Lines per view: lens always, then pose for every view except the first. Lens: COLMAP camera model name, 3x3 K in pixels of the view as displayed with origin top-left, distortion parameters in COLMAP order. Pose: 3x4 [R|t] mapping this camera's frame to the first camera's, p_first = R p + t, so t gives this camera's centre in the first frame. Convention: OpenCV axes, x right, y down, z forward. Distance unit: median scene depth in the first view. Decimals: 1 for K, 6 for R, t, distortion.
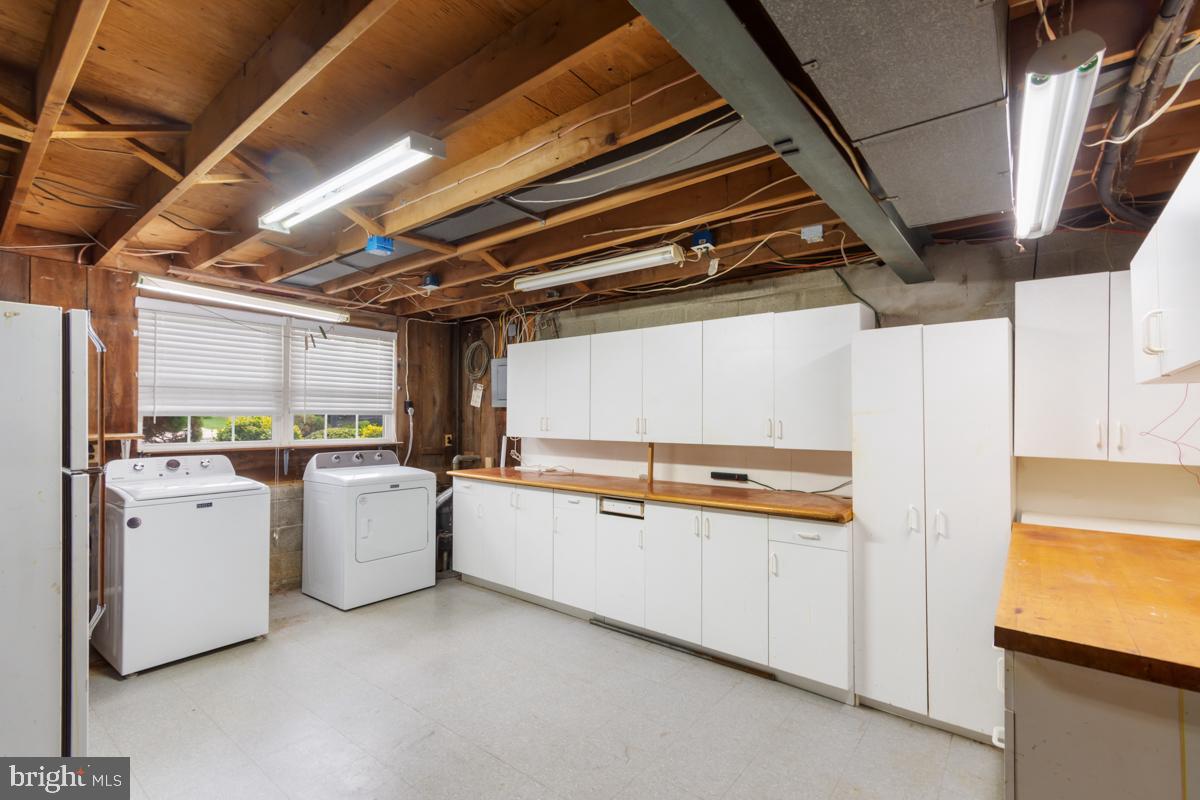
lens RADIAL K [[531.0, 0, 601.4], [0, 531.0, 407.2], [0, 0, 1]] dist [0.001360, -0.000308]
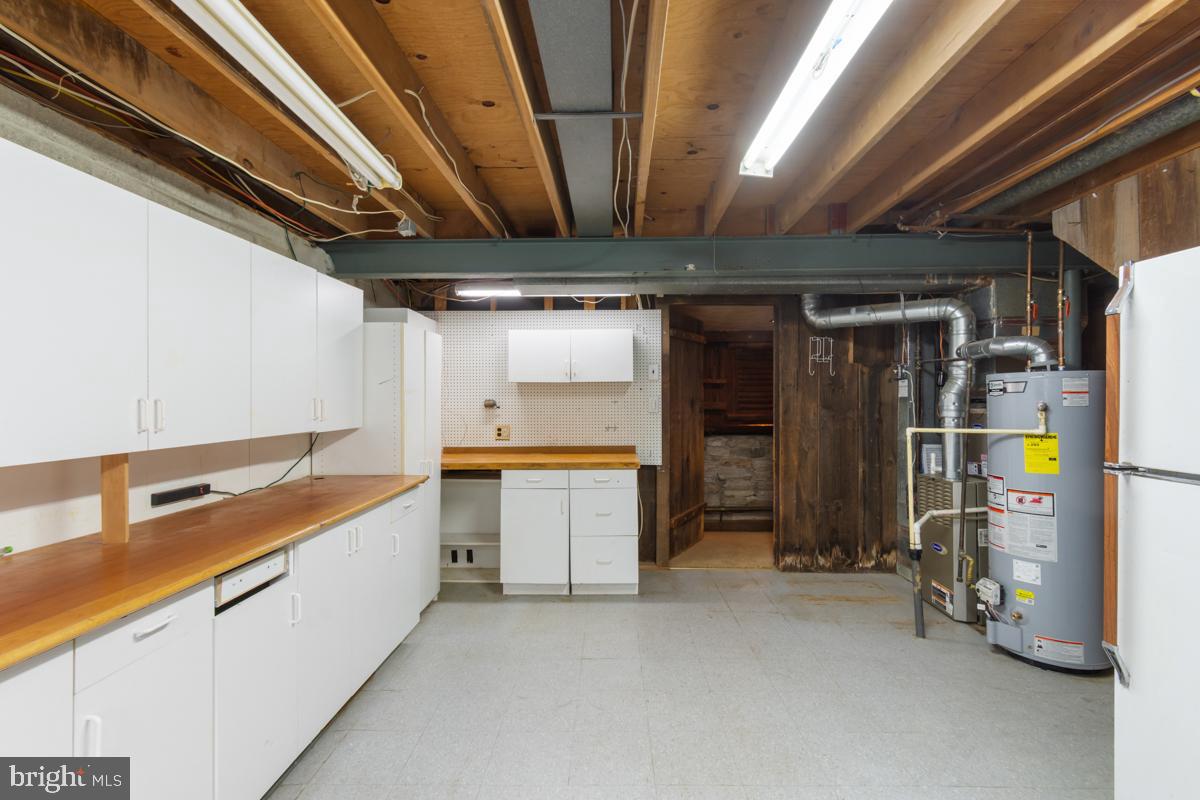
lens RADIAL K [[531.0, 0, 603.9], [0, 531.0, 399.4], [0, 0, 1]] dist [0.001360, -0.000308]
pose [[-0.599325, -0.006153, 0.800482, -0.543660], [-0.017863, 0.999824, -0.005689, 0.018388], [-0.800307, -0.017708, -0.599329, 1.007484]]
